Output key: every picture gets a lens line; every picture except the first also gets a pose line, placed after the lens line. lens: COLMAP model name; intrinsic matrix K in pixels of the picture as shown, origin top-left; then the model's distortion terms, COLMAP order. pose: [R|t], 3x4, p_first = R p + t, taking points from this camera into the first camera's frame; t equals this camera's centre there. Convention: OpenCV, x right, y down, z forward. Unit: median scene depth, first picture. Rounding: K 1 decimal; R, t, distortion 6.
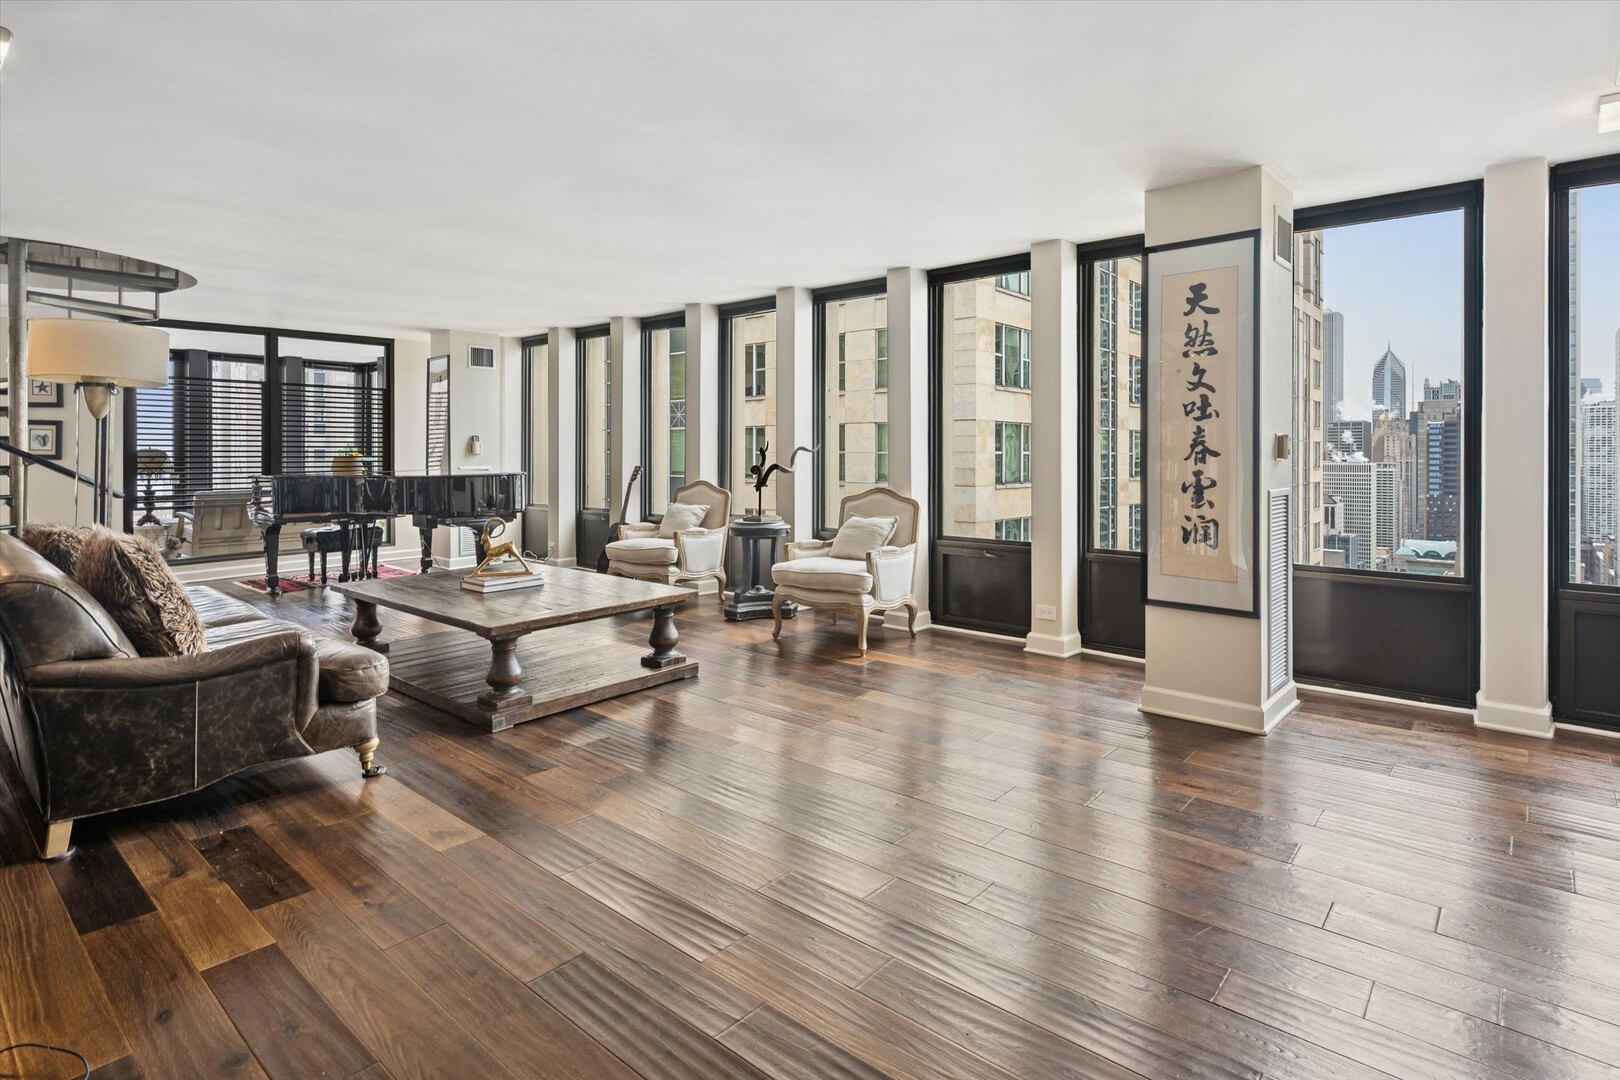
lens RADIAL K [[844.0, 0, 806.4], [0, 844.0, 443.7], [0, 0, 1]] dist [0.001904, 0.001613]
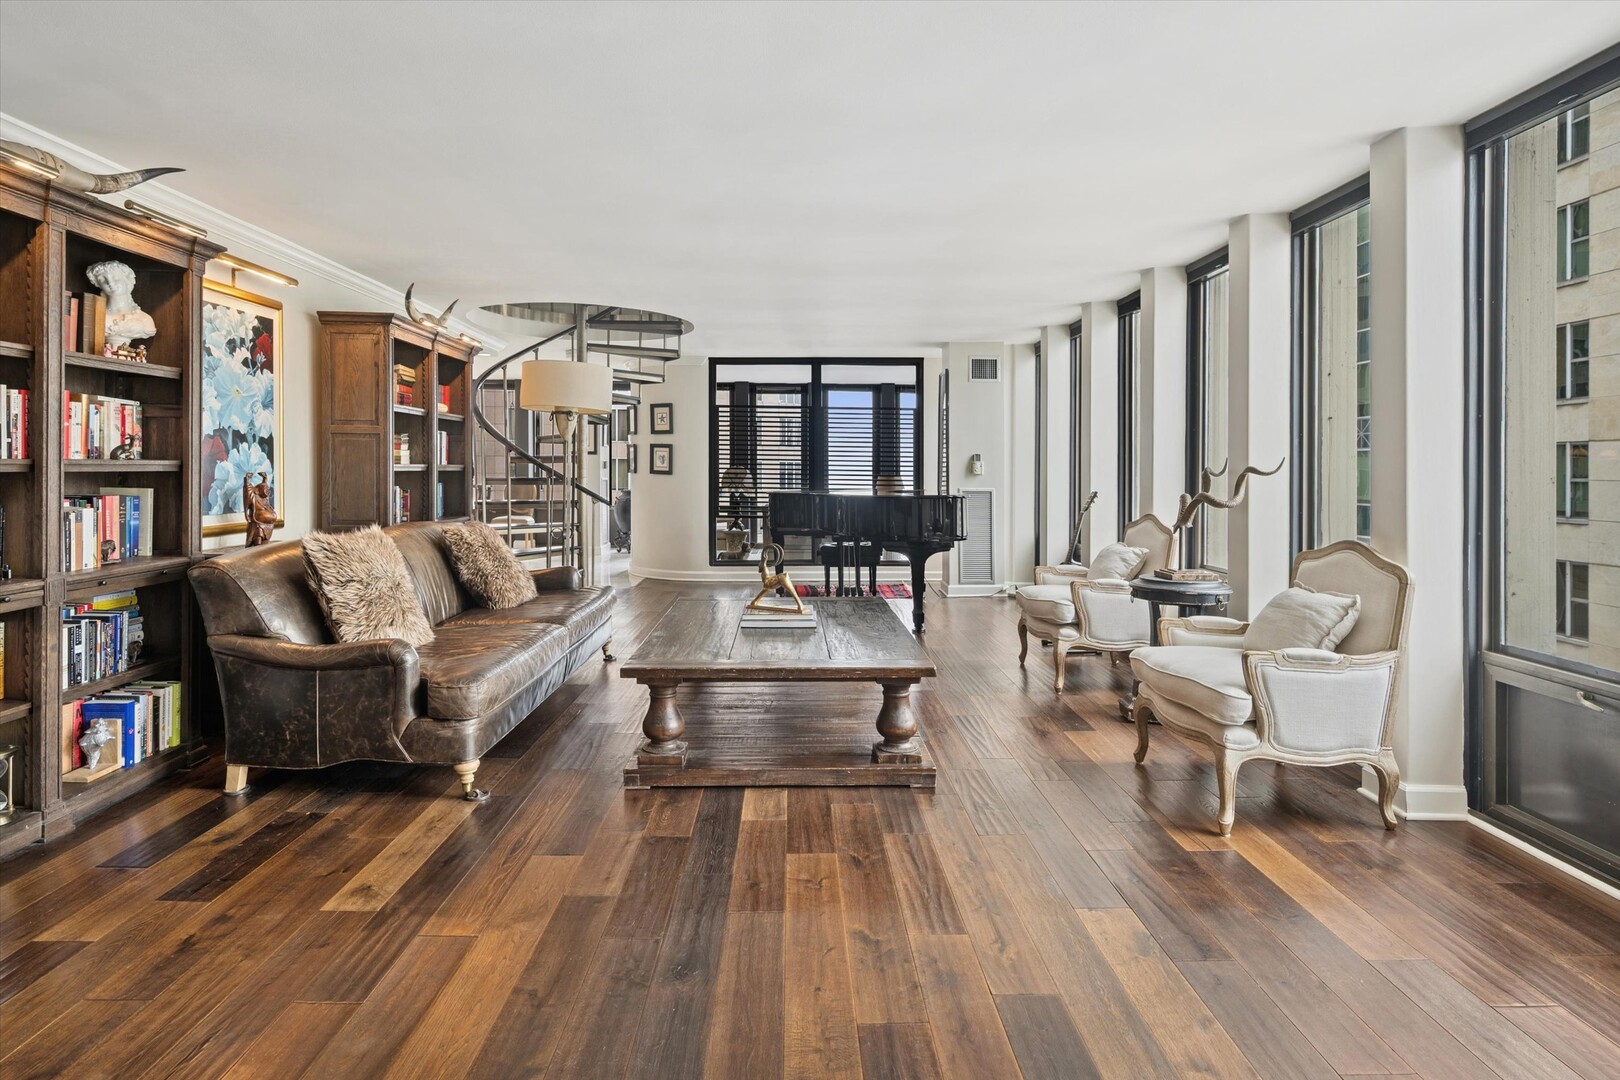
lens RADIAL K [[852.9, 0, 805.9], [0, 852.9, 469.8], [0, 0, 1]] dist [0.003605, -0.001392]
pose [[0.666582, 0.007370, -0.745395, 0.375192], [-0.004133, 0.999972, 0.006192, 0.004772], [0.745420, -0.001047, 0.666594, 0.502108]]
